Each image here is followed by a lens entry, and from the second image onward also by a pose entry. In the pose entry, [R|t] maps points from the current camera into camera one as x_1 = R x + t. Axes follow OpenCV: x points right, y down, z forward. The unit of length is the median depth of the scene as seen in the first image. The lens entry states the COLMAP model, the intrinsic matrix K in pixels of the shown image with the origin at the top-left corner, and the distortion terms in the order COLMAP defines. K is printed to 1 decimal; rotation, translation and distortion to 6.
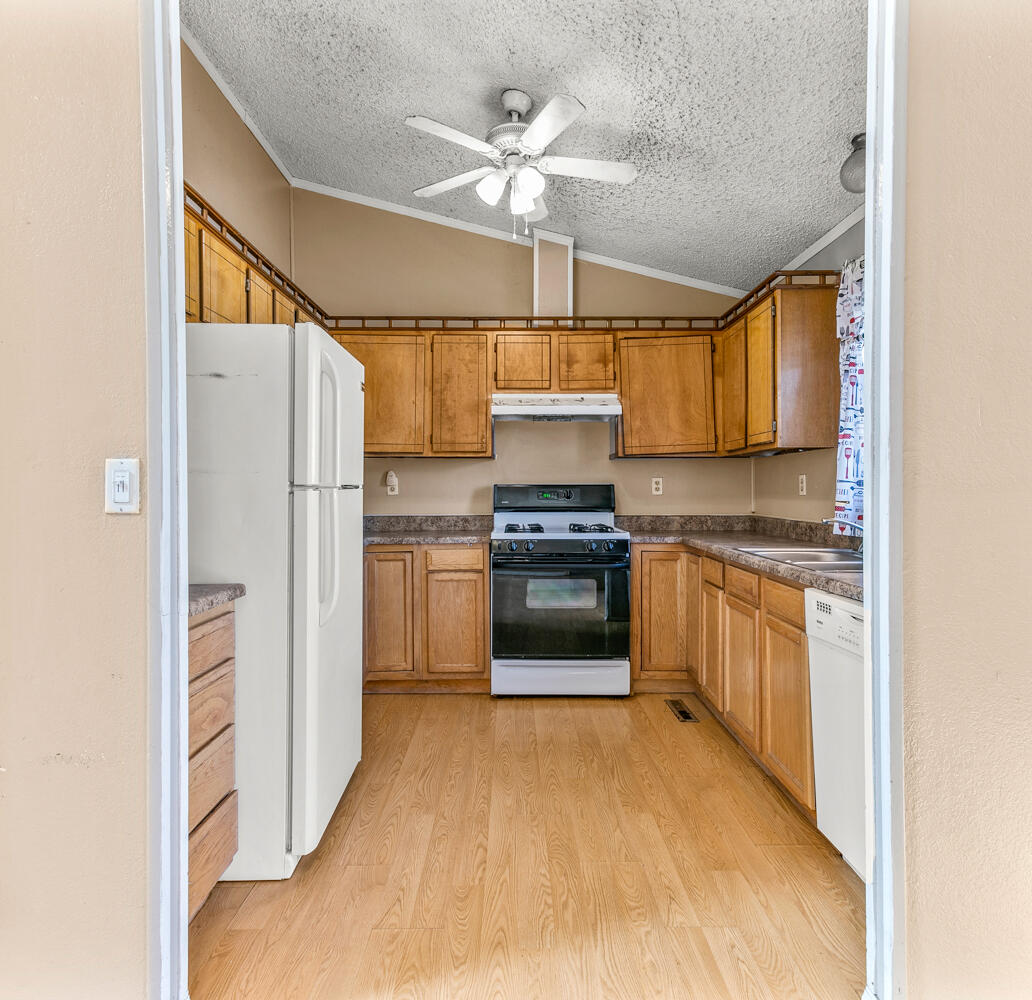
lens RADIAL K [[704.2, 0, 516.0], [0, 704.2, 500.0], [0, 0, 1]] dist [0.001339, 0.000300]
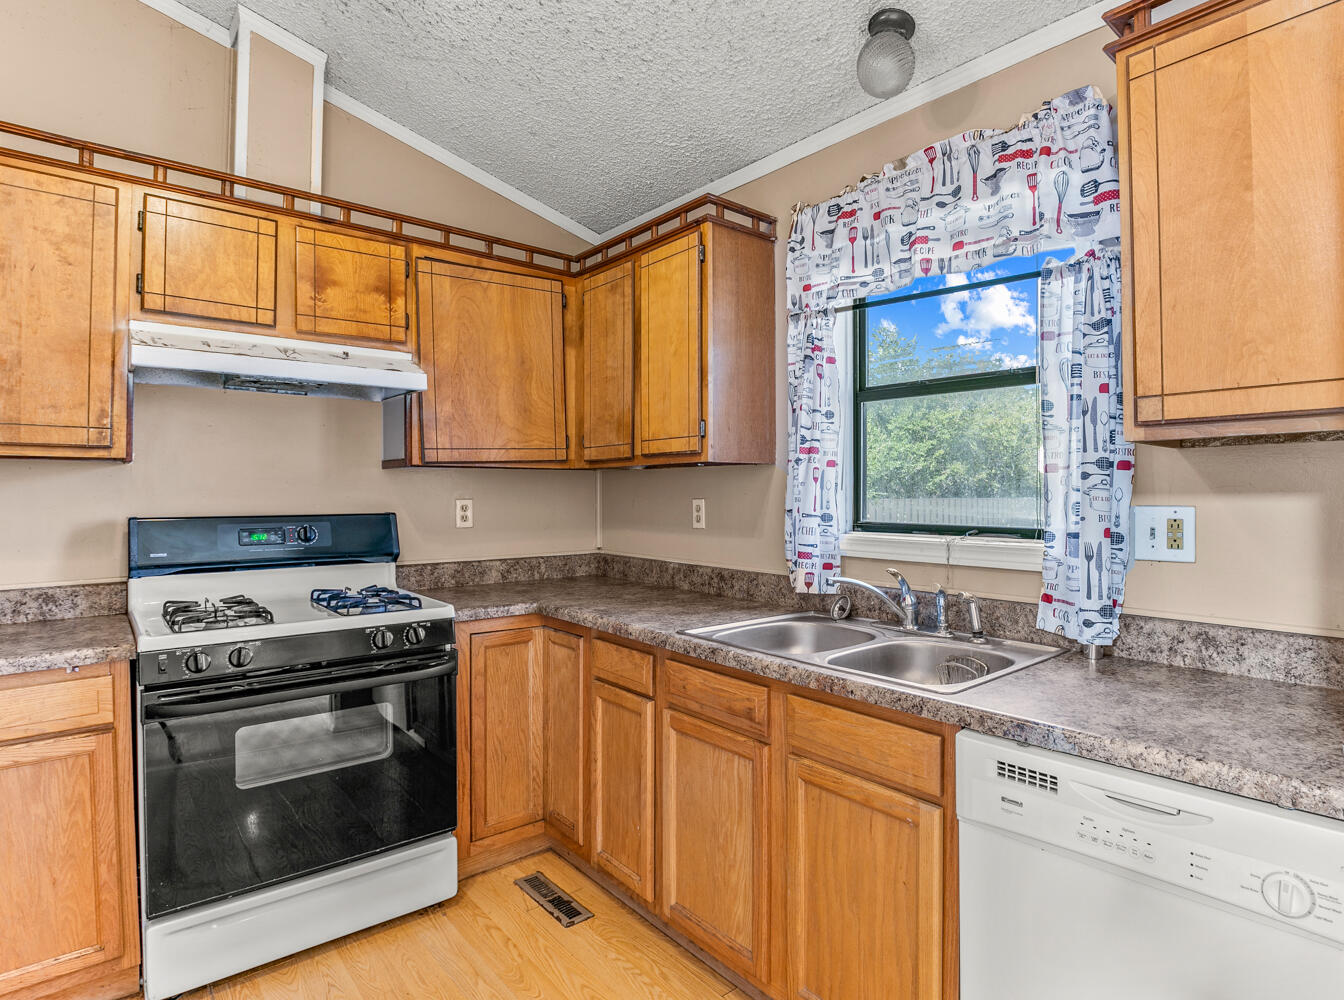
lens RADIAL K [[754.3, 0, 771.8], [0, 754.3, 495.6], [0, 0, 1]] dist [-0.038098, 0.002864]
pose [[0.733012, 0.000038, 0.680216, -0.051819], [0.006156, 0.999959, -0.006690, -0.032258], [-0.680188, 0.009091, 0.732982, 0.376731]]
